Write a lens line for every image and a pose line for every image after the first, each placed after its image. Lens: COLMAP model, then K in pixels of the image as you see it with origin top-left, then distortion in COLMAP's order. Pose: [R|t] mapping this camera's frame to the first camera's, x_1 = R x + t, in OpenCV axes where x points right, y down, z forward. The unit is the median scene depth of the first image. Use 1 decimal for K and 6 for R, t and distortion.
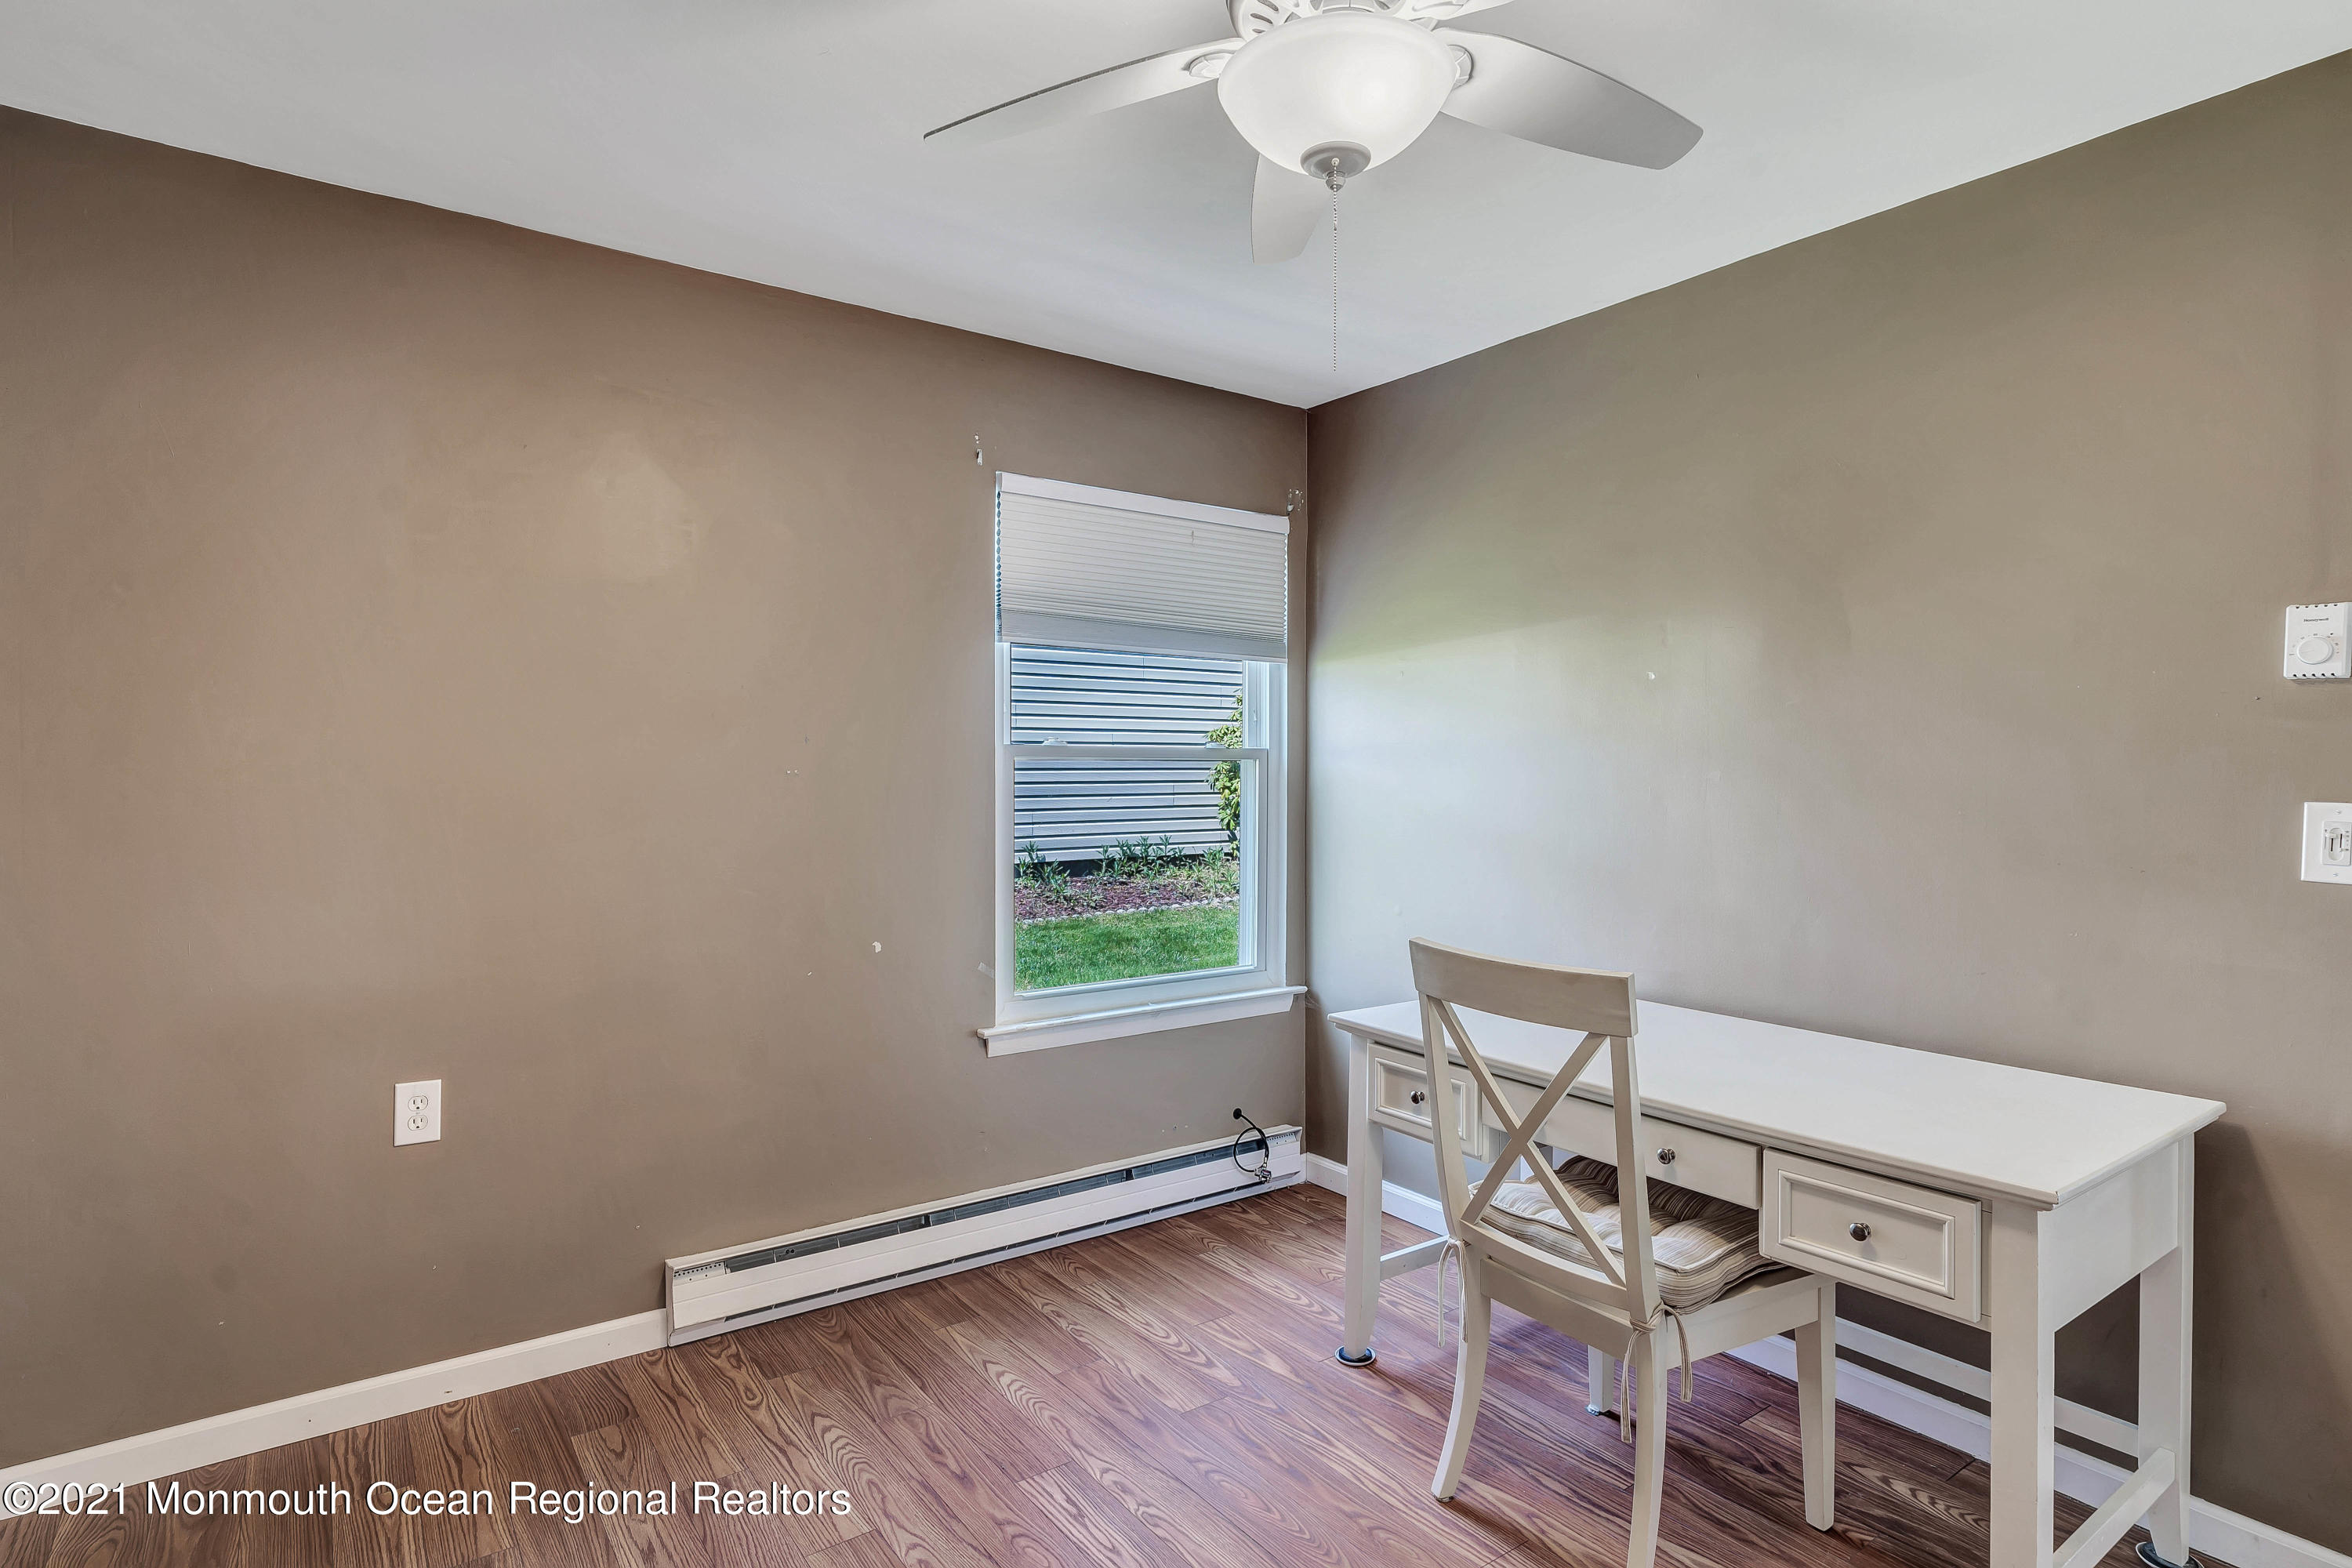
lens RADIAL K [[1204.1, 0, 1174.7], [0, 1204.1, 779.0], [0, 0, 1]] dist [-0.004630, 0.003377]
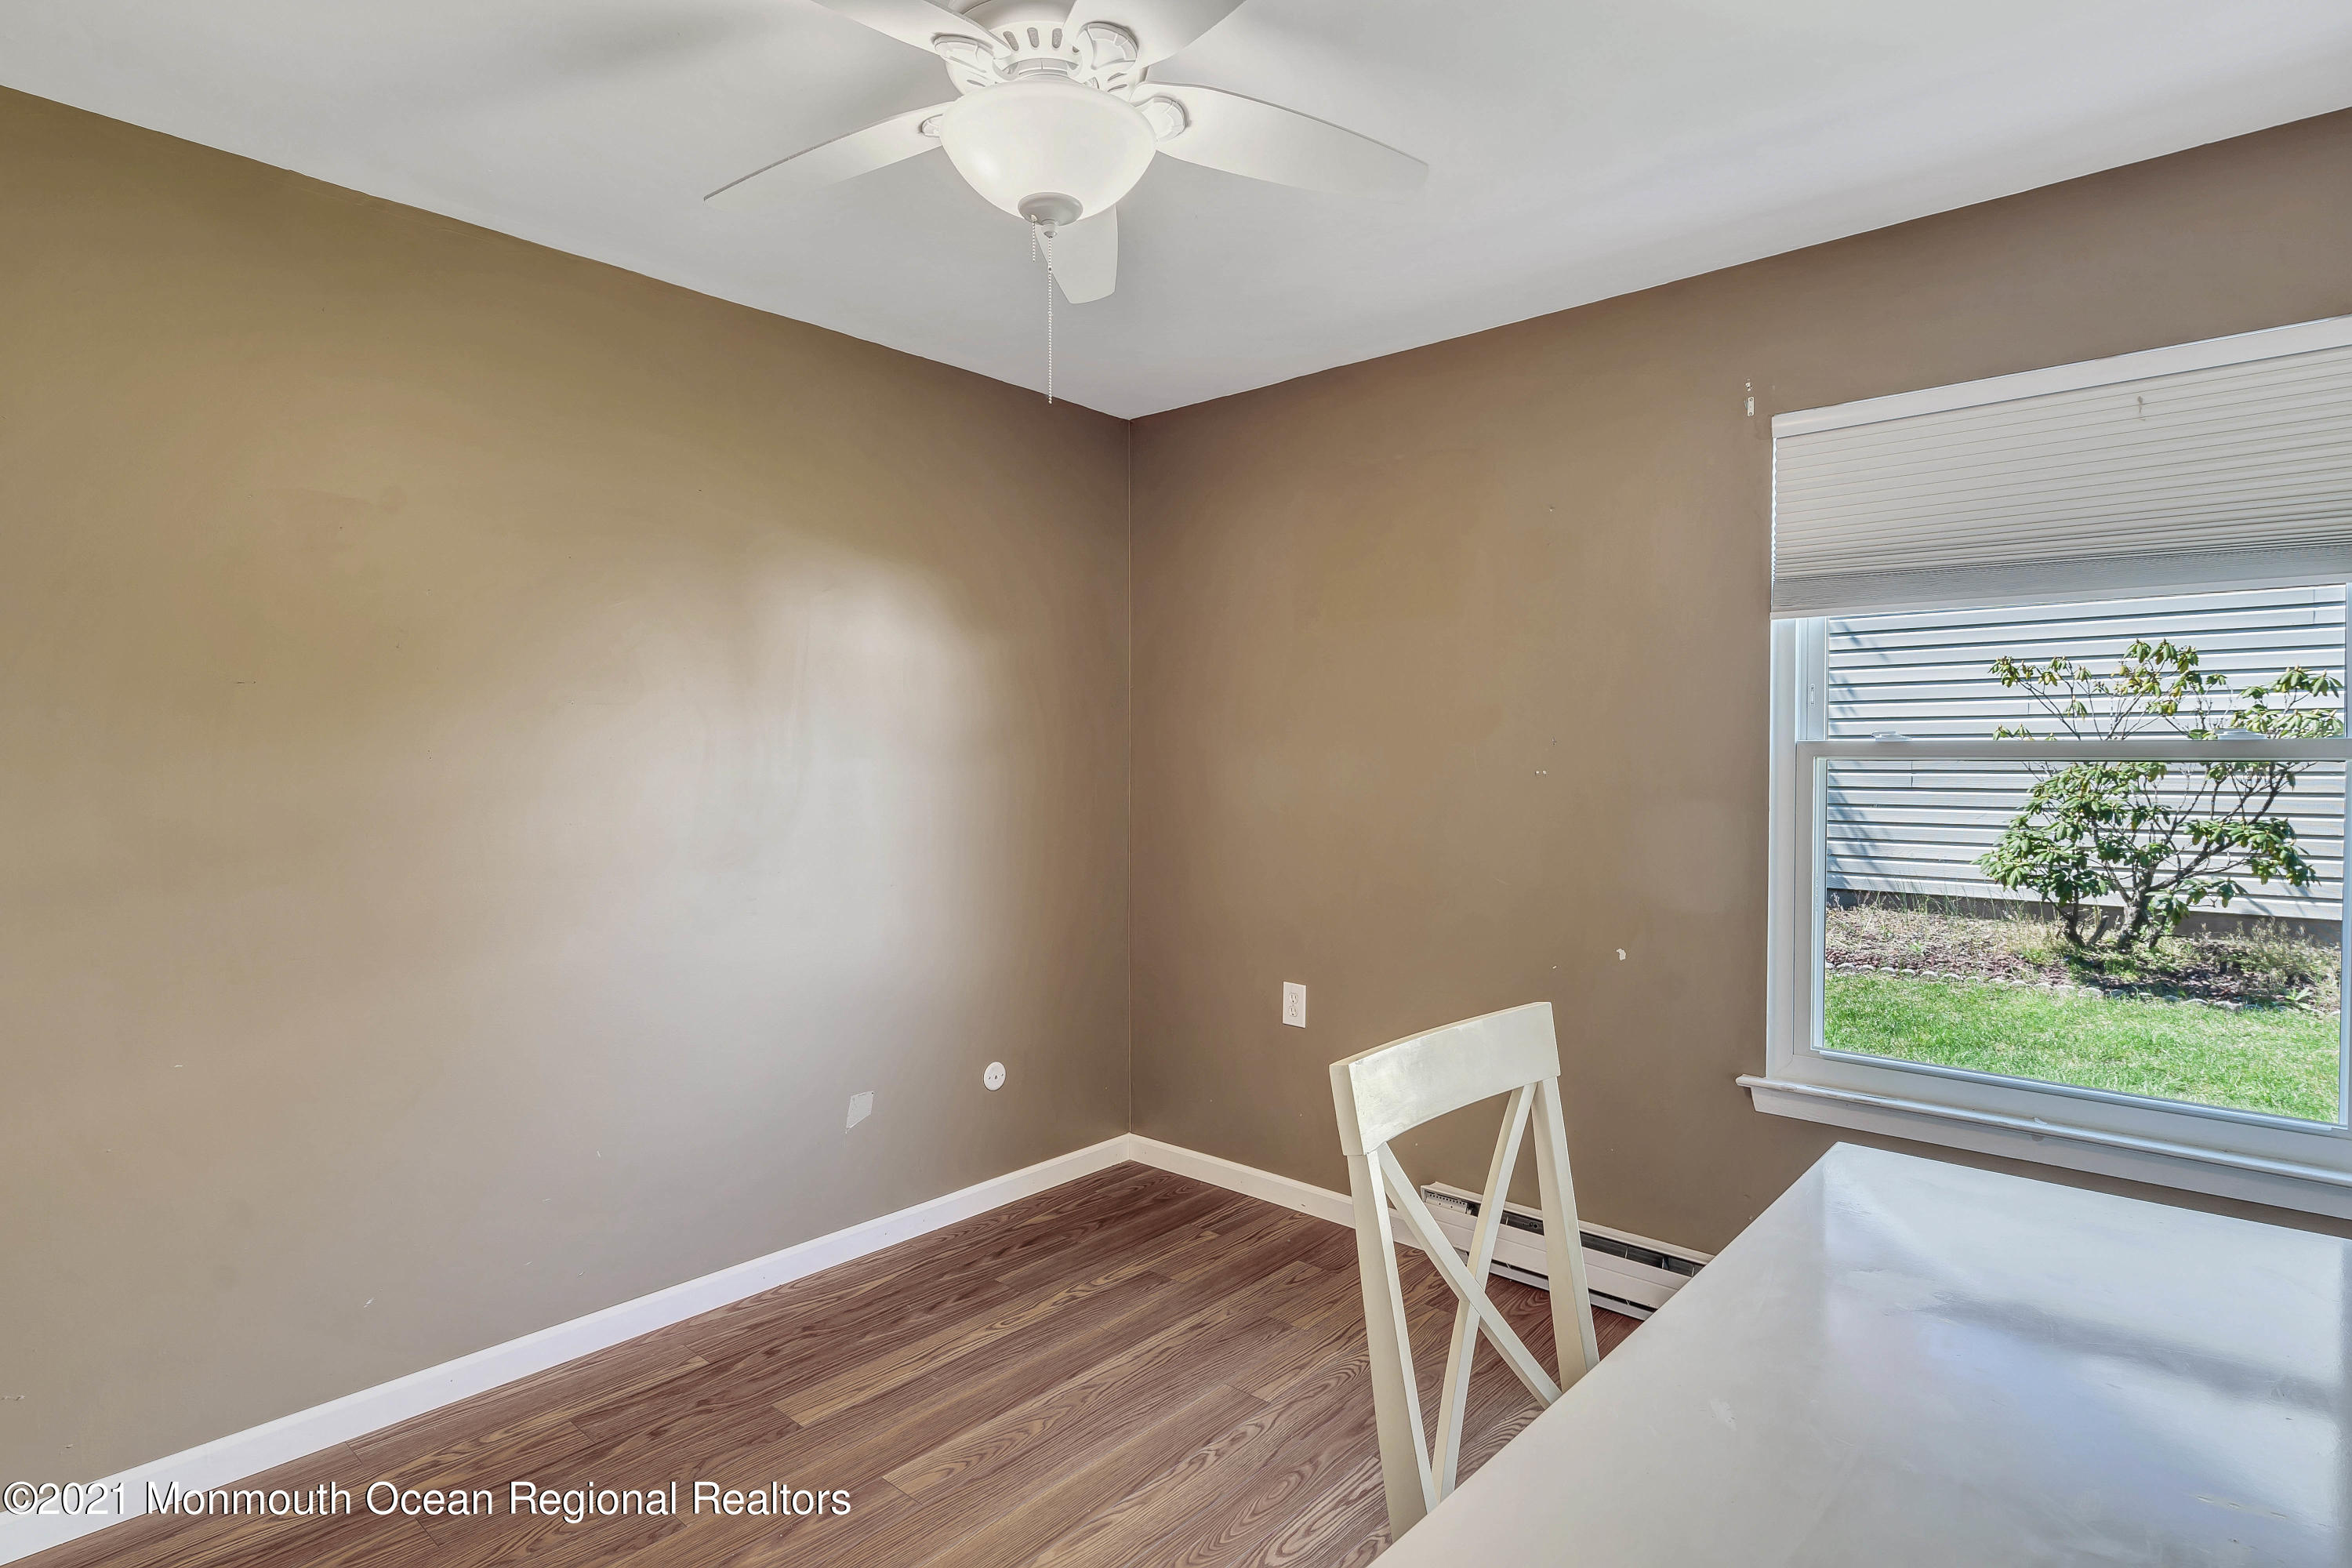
lens RADIAL K [[1204.1, 0, 1175.6], [0, 1204.1, 777.3], [0, 0, 1]] dist [-0.004630, 0.003377]
pose [[0.223397, 0.013852, -0.974629, 0.658070], [-0.011035, 0.999871, 0.011681, -0.010468], [0.974665, 0.008146, 0.223521, 0.468963]]
